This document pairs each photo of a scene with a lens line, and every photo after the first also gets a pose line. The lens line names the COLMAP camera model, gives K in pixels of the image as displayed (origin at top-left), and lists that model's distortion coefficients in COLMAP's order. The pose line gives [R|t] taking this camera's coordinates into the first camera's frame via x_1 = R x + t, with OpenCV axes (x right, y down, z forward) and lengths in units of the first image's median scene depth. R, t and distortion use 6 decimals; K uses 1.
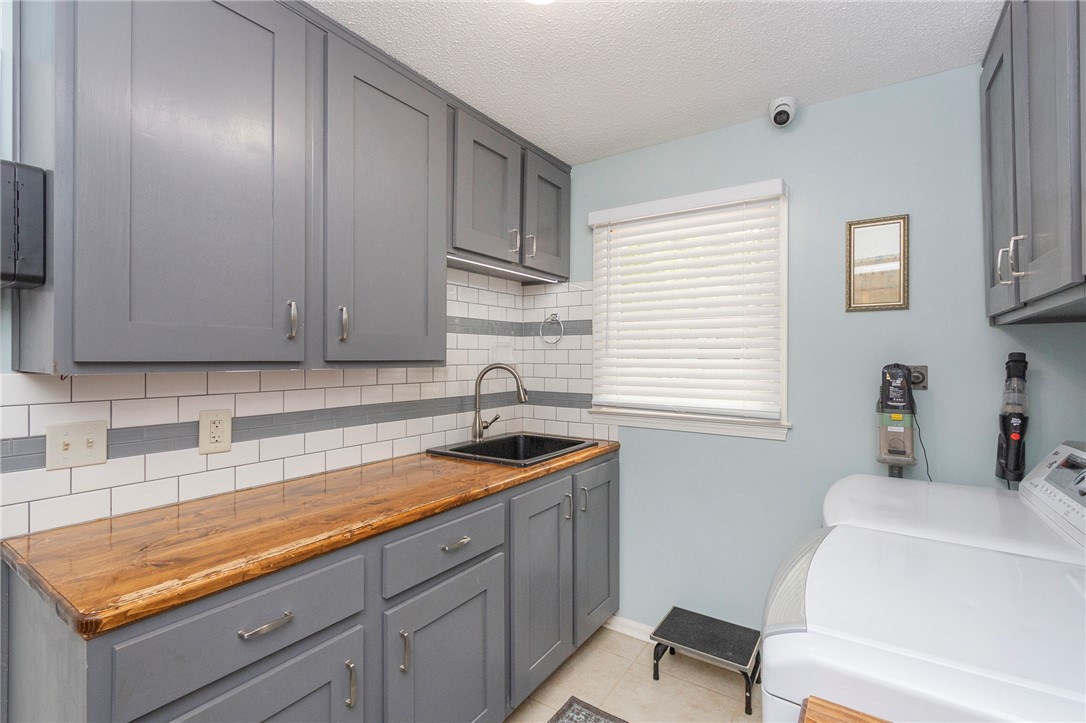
lens RADIAL K [[496.9, 0, 543.1], [0, 496.9, 359.6], [0, 0, 1]] dist [0.002987, -0.000650]
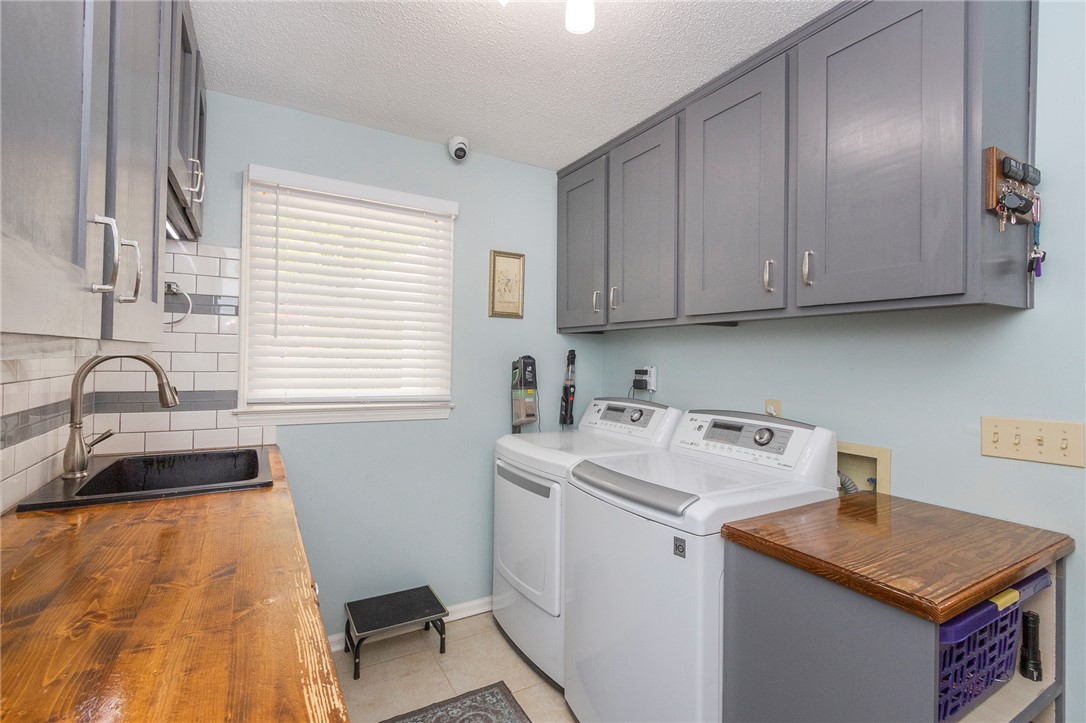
lens RADIAL K [[496.9, 0, 542.8], [0, 496.9, 356.2], [0, 0, 1]] dist [0.002987, -0.000650]
pose [[0.441056, 0.006641, 0.897455, -0.463142], [-0.016856, 0.999858, 0.000885, 0.005843], [-0.897321, -0.015518, 0.441106, 0.242680]]
